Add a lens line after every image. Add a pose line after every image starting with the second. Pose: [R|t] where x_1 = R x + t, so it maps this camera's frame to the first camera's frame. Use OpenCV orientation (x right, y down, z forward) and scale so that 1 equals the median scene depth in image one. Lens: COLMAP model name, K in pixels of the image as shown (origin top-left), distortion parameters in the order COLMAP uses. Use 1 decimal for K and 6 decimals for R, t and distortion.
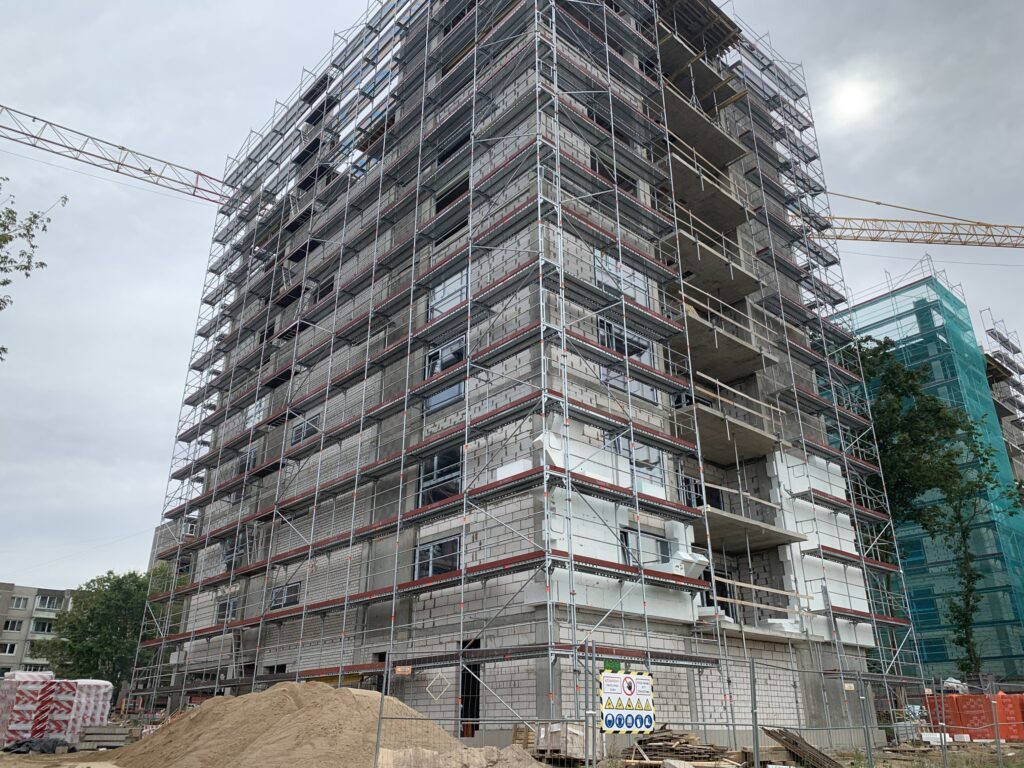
lens RADIAL K [[789.0, 0, 512.0], [0, 789.0, 384.0], [0, 0, 1]] dist [-0.020865, -0.000956]
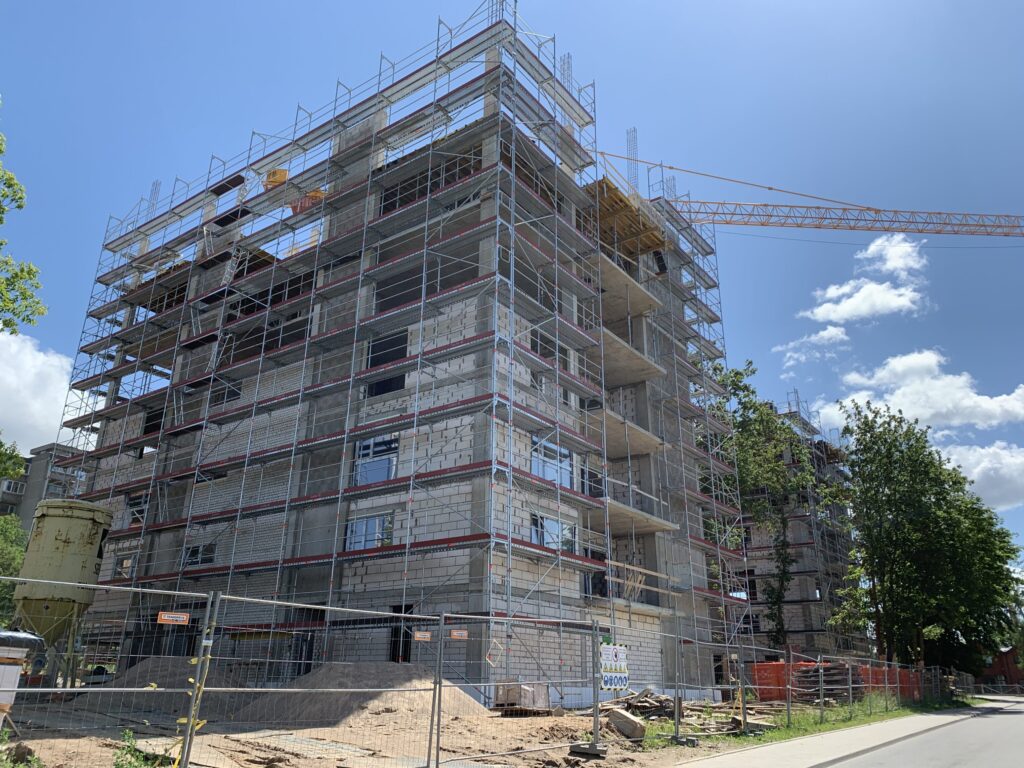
lens RADIAL K [[774.9, 0, 513.6], [0, 774.9, 377.5], [0, 0, 1]] dist [0.000572, -0.002677]
pose [[0.977888, 0.090848, 0.188367, -0.117035], [-0.097856, 0.994800, 0.028227, -0.039979], [-0.184823, -0.046036, 0.981693, -0.090911]]
